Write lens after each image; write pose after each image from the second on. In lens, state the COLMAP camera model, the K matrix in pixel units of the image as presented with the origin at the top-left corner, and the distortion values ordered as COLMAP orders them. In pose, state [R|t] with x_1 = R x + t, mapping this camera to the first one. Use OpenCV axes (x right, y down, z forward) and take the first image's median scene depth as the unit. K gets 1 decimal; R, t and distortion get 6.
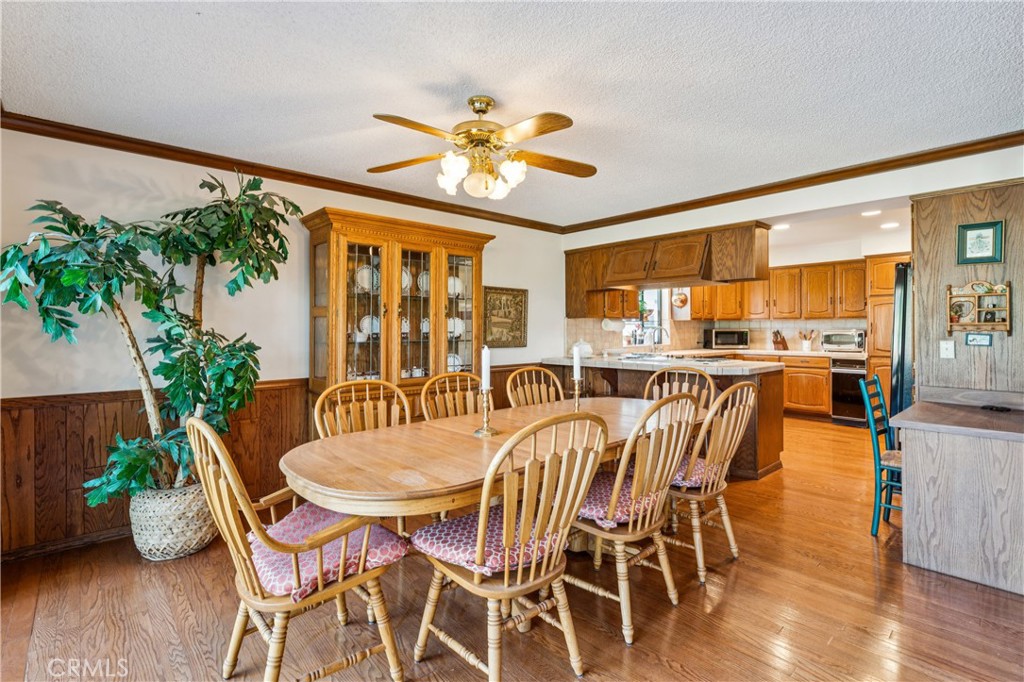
lens RADIAL K [[469.2, 0, 516.6], [0, 469.2, 332.1], [0, 0, 1]] dist [0.002314, -0.001037]
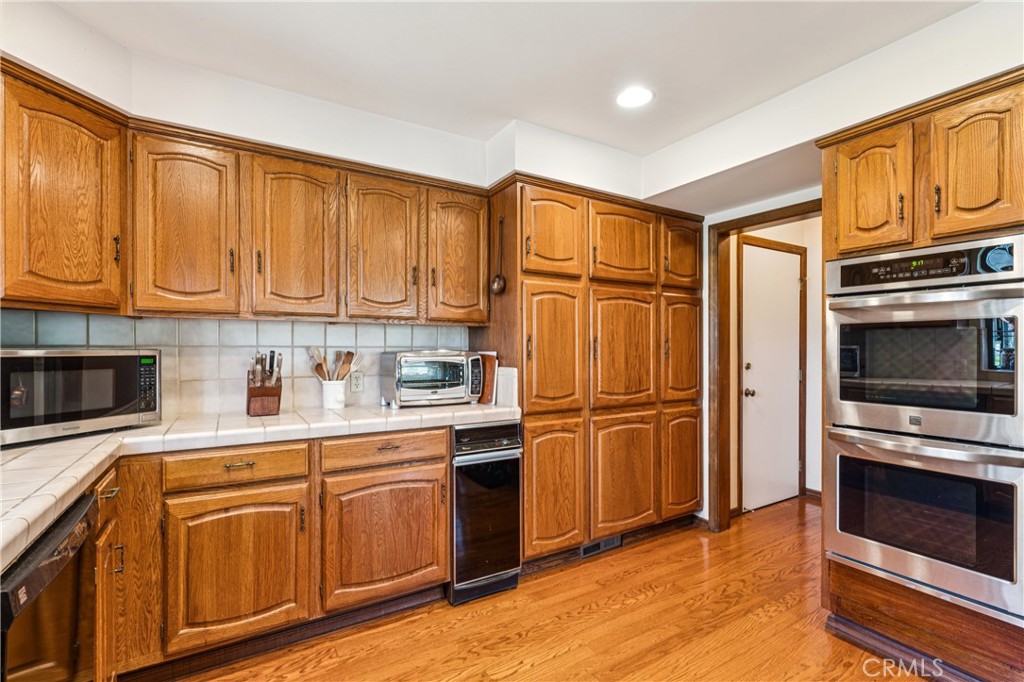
lens RADIAL K [[469.2, 0, 514.9], [0, 469.2, 351.5], [0, 0, 1]] dist [0.002314, -0.001037]
pose [[0.179087, 0.001864, 0.983832, 0.291769], [0.004773, 0.999985, -0.002764, -0.003217], [-0.983822, 0.005191, 0.179075, 0.813491]]
